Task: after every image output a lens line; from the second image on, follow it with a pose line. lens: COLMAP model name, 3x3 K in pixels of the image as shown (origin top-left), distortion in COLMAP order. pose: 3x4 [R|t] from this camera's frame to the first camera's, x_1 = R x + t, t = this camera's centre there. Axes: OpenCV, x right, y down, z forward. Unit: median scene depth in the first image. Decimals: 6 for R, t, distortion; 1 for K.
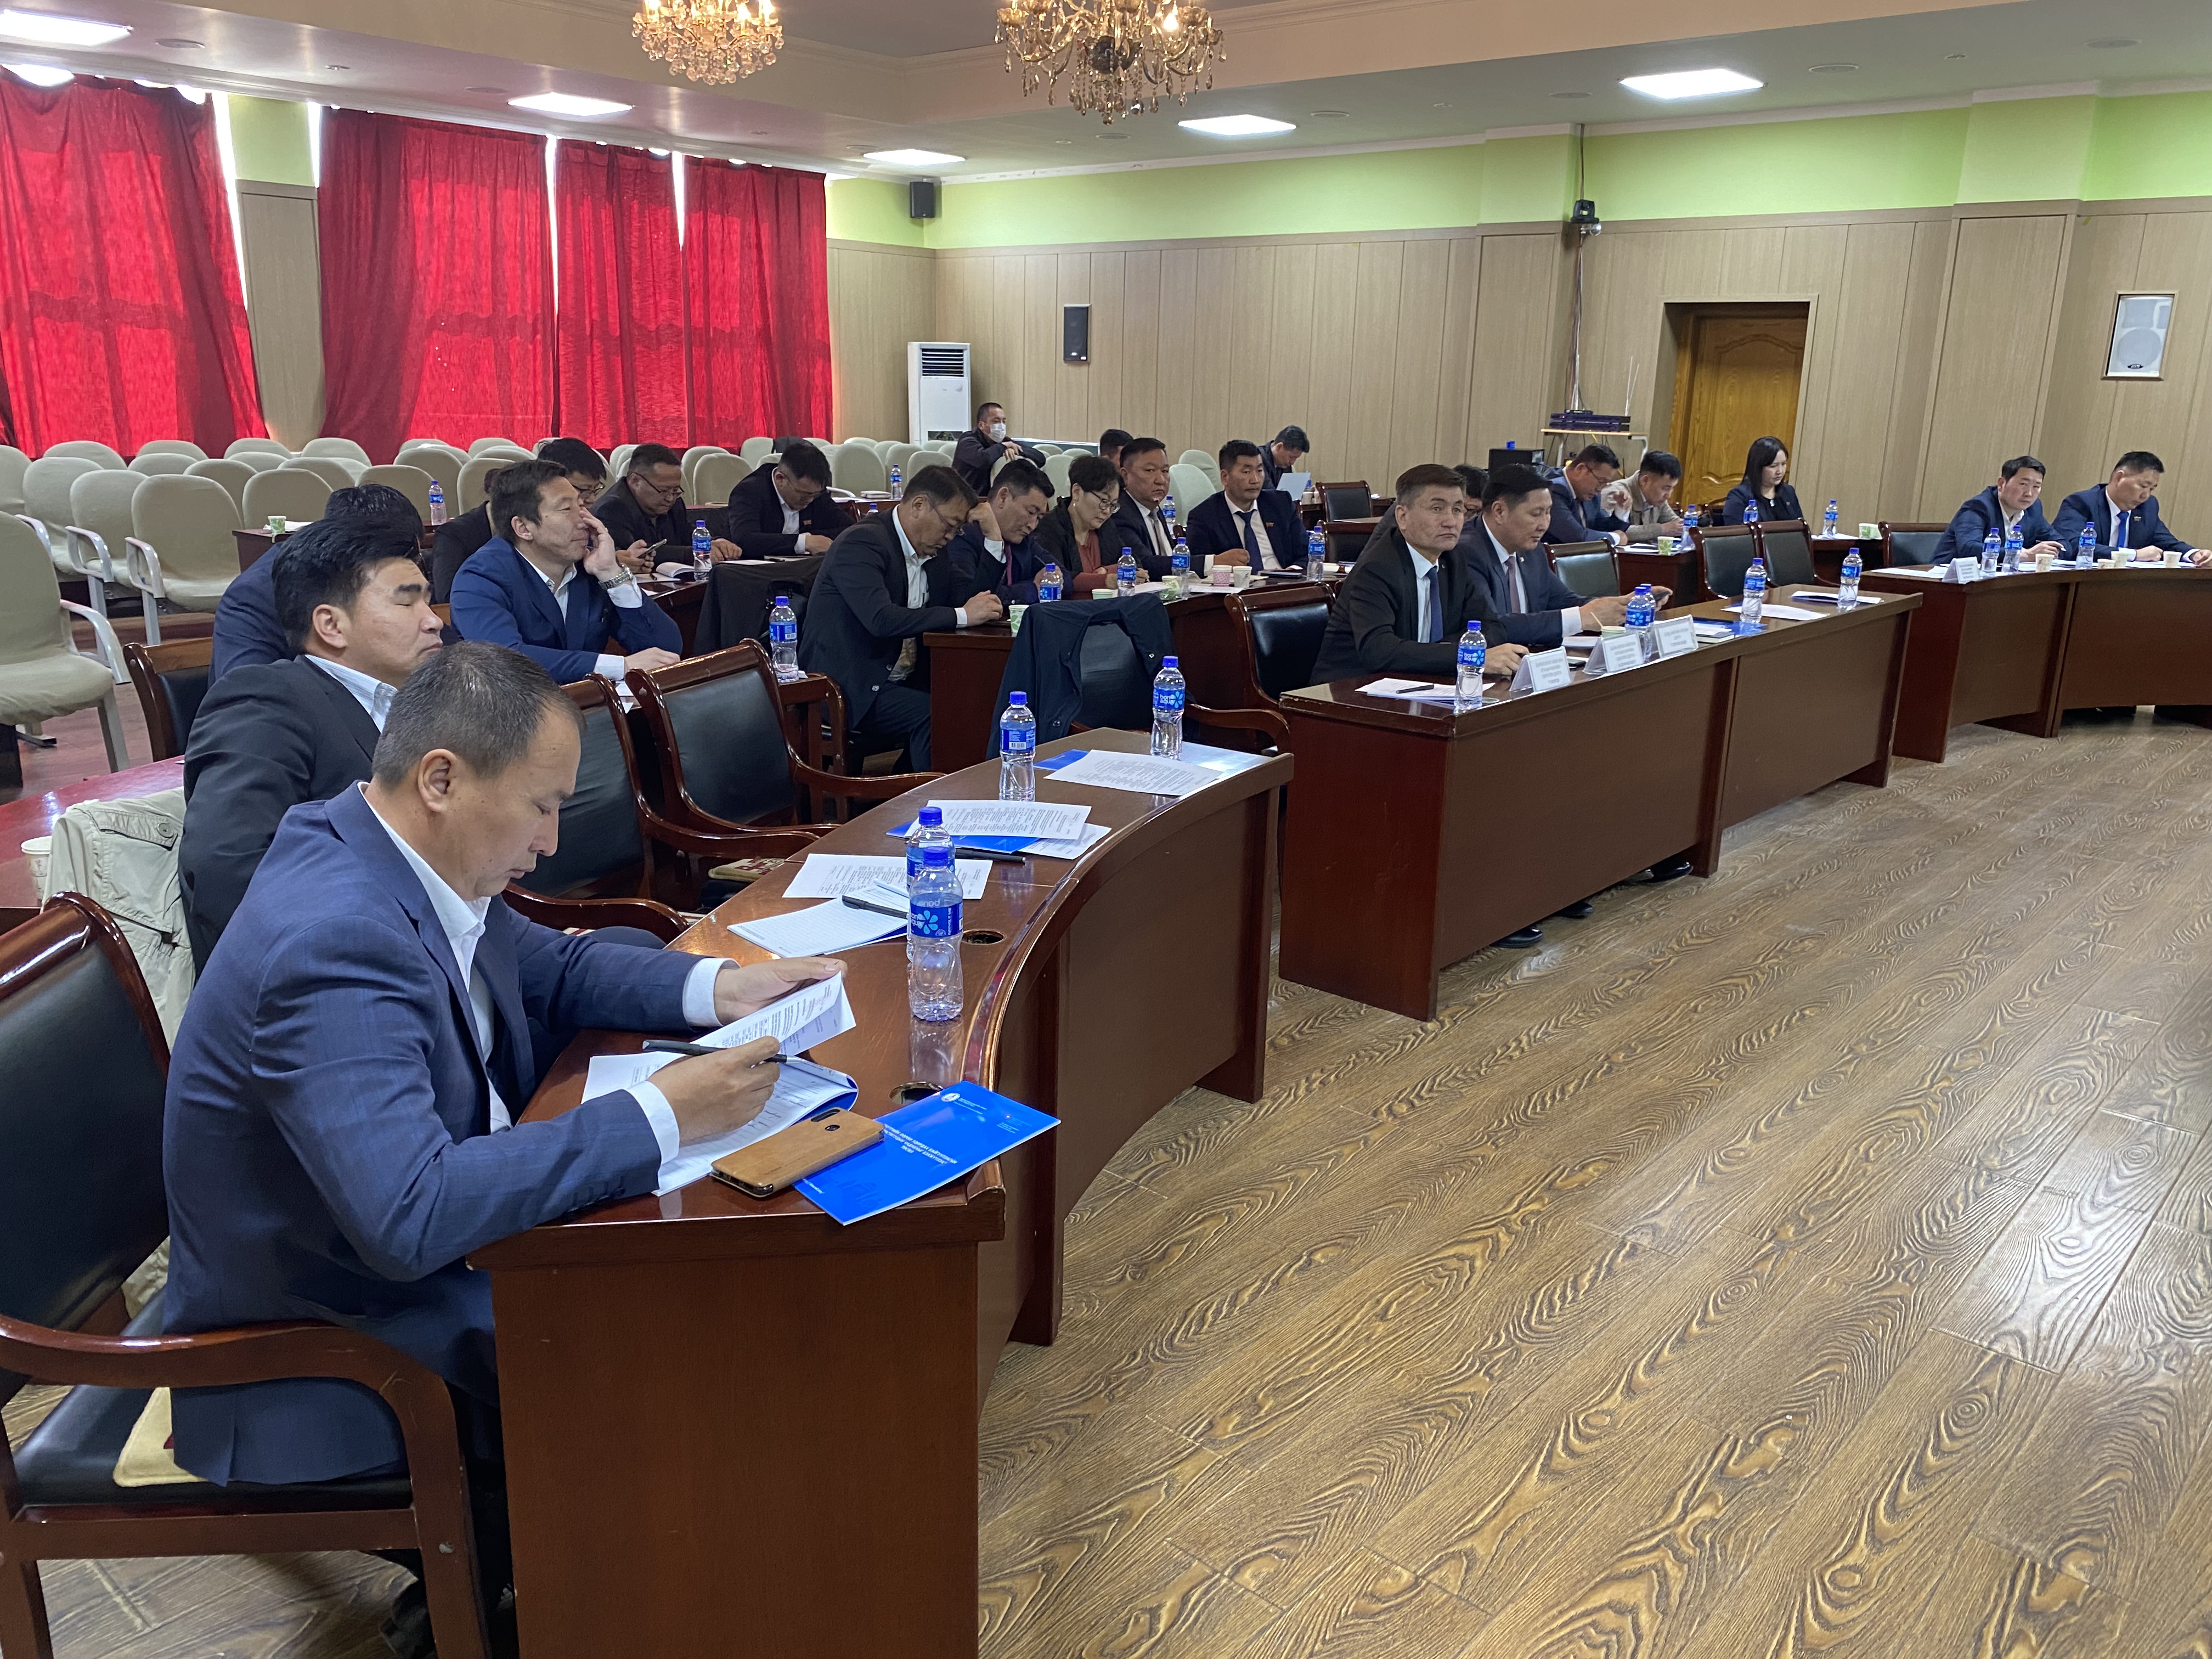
lens RADIAL K [[1669.5, 0, 1109.7], [0, 1669.5, 807.3], [0, 0, 1]] dist [0.024863, -0.022330]
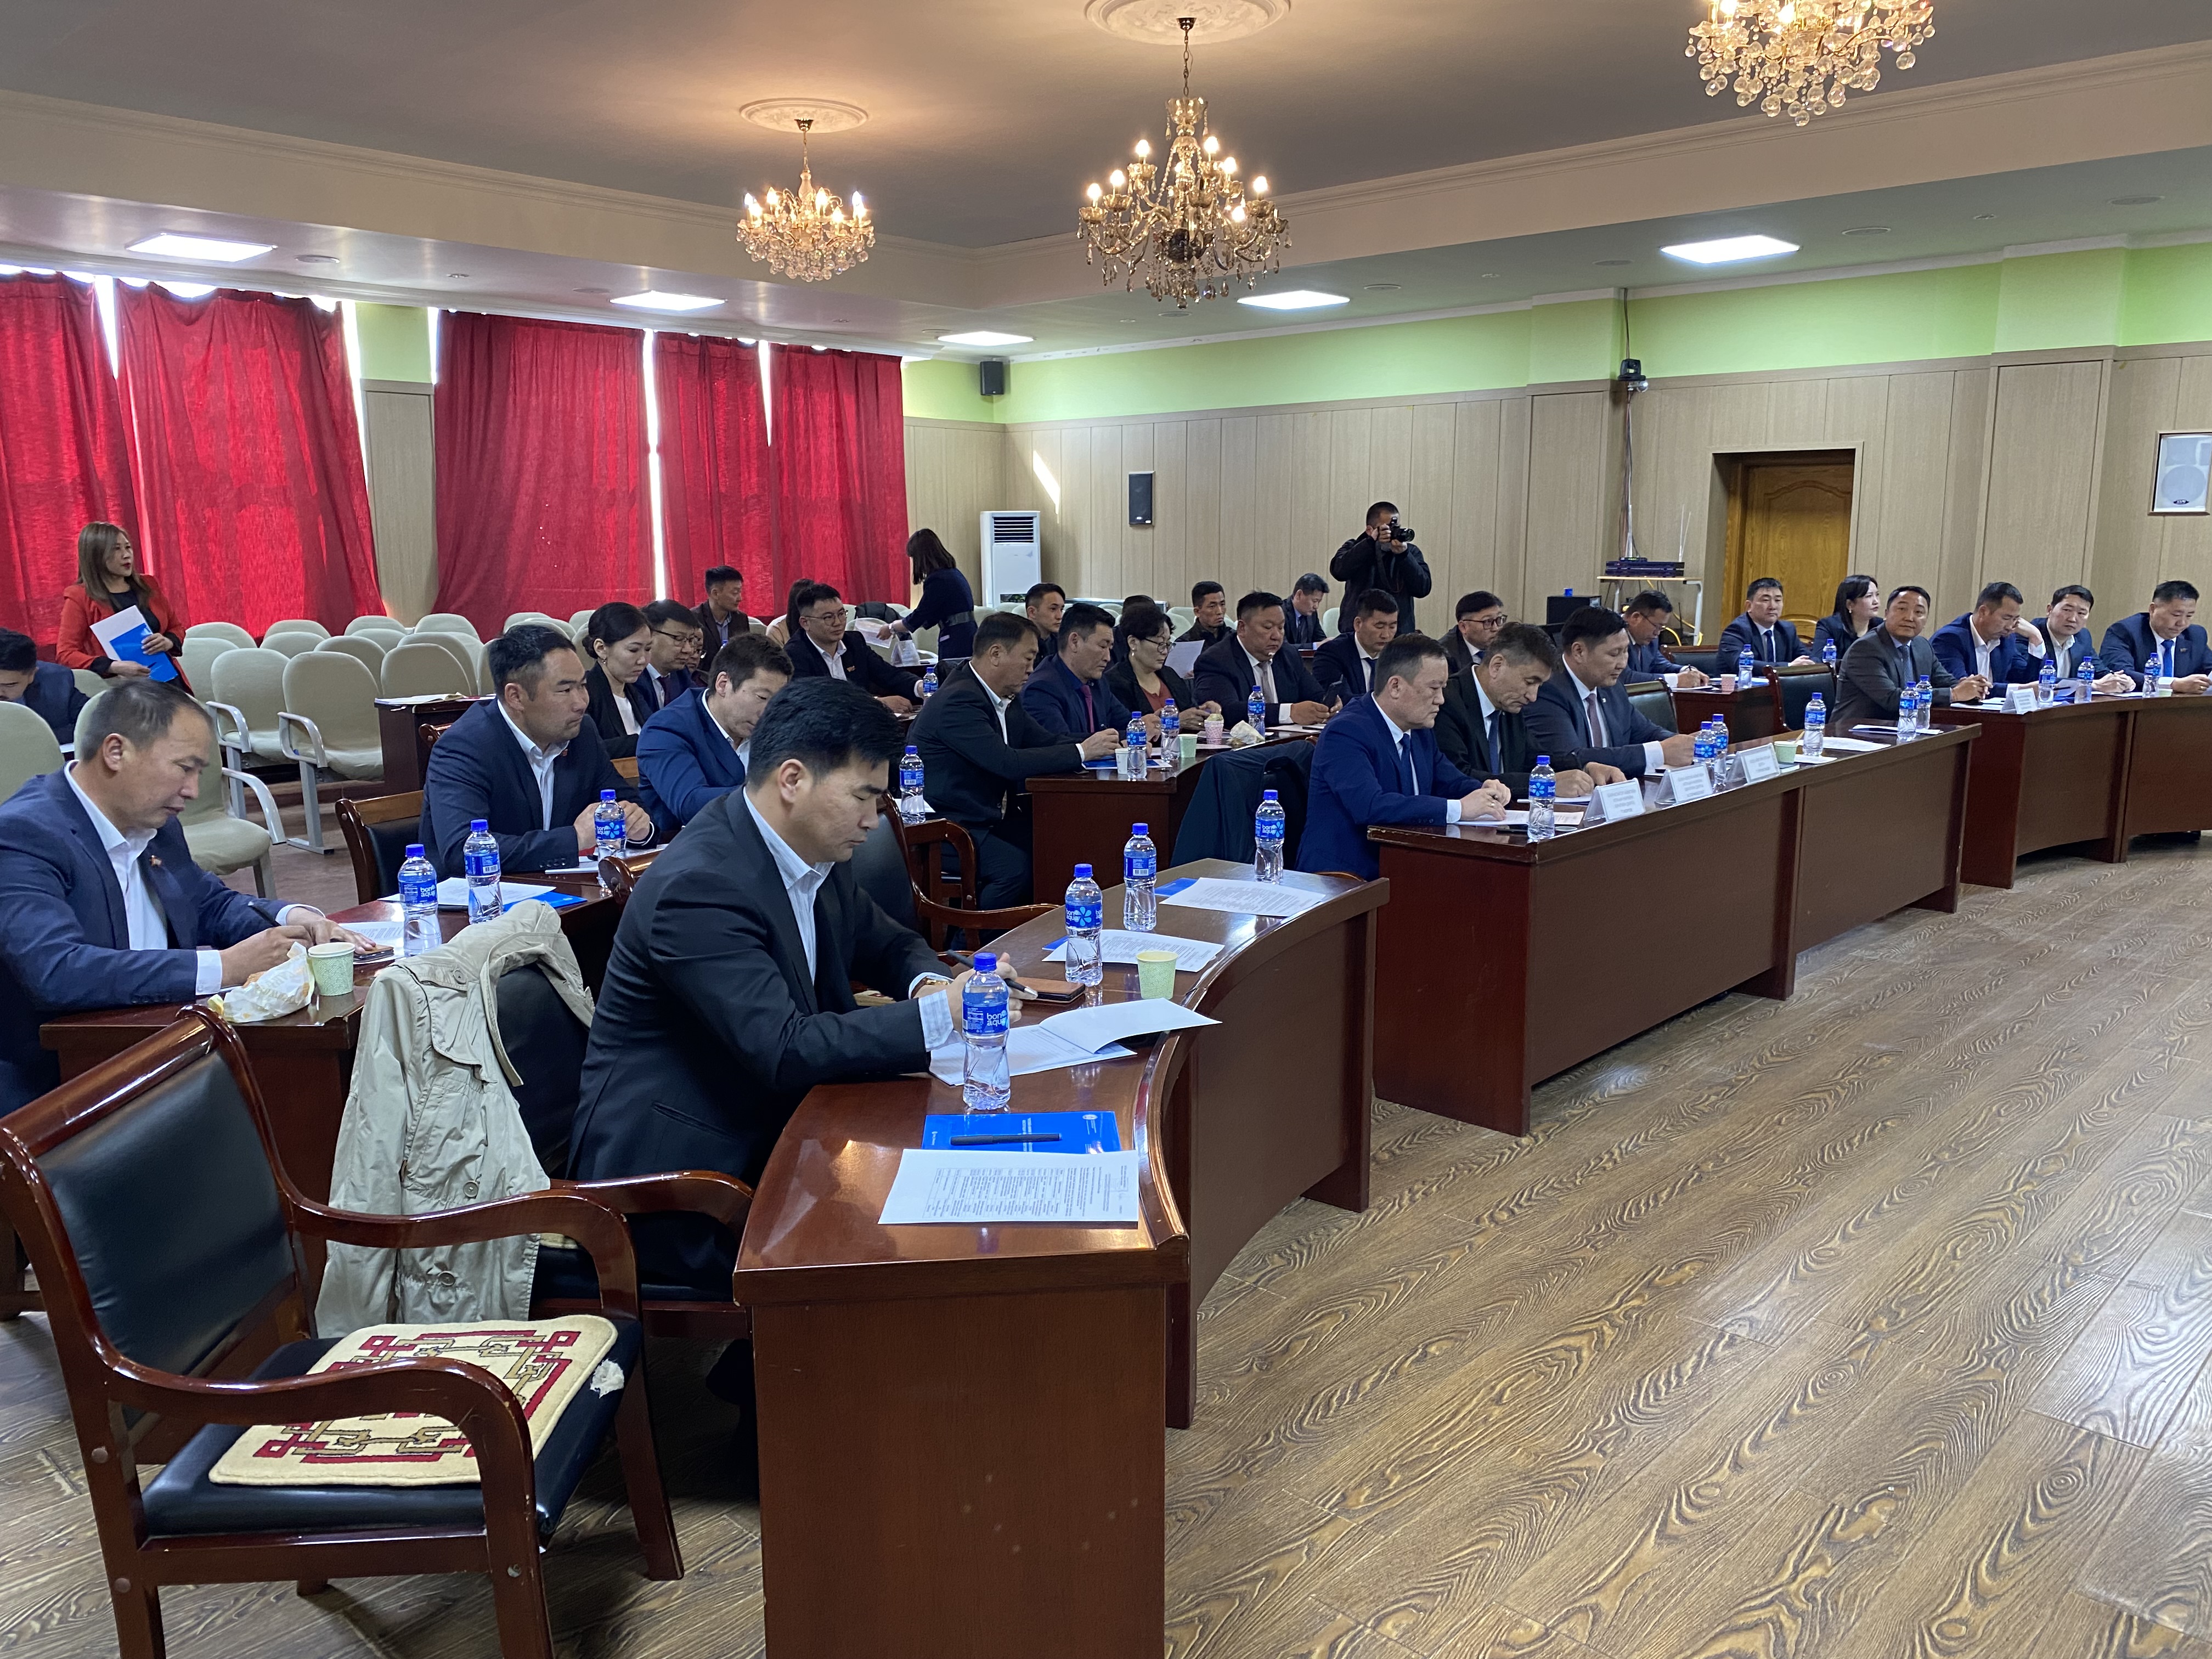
lens RADIAL K [[1669.5, 0, 1107.7], [0, 1669.5, 826.5], [0, 0, 1]] dist [0.024863, -0.022330]
pose [[0.999172, -0.020094, -0.035375, -0.012513], [0.017176, 0.996571, -0.080935, 0.007035], [0.036880, 0.080260, 0.996091, -0.031191]]
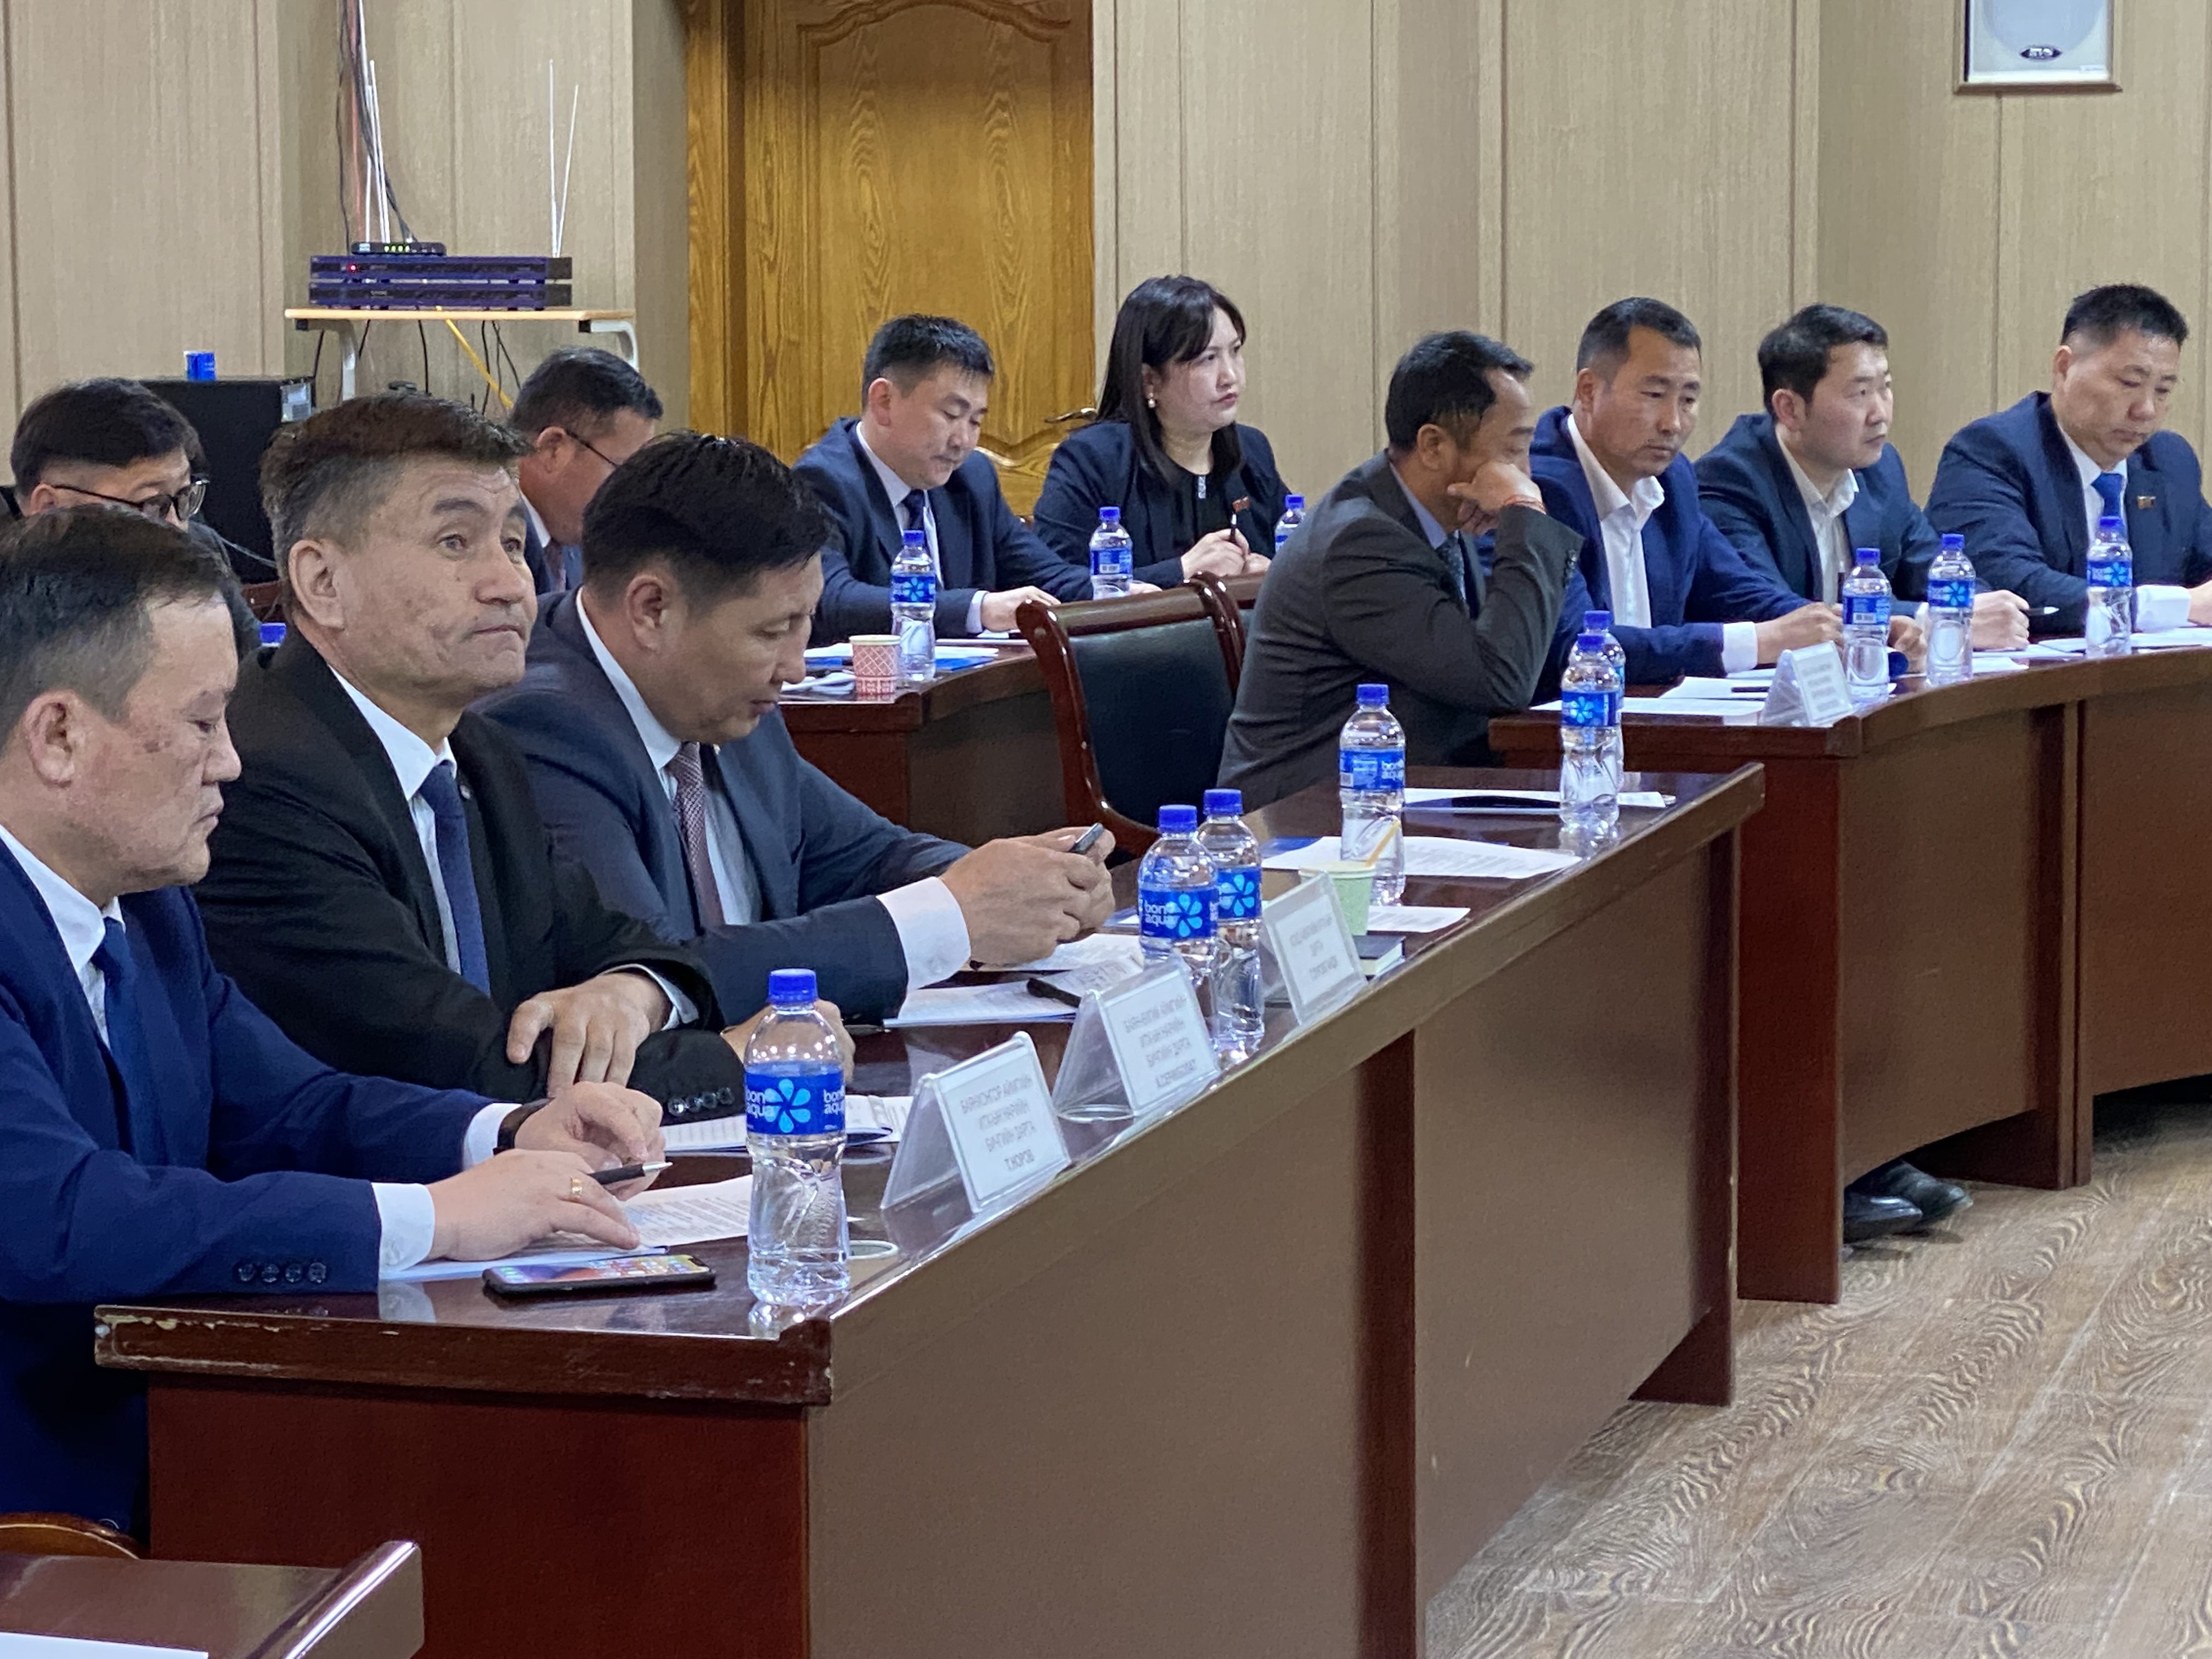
lens RADIAL K [[5814.8, 0, 1021.2], [0, 5814.8, 814.0], [0, 0, 1]] dist [0.177107, 0.000000]
pose [[0.907473, -0.074350, 0.413480, -0.061914], [0.131934, 0.984858, -0.112464, -0.011522], [-0.398857, 0.156610, 0.903541, 0.061147]]
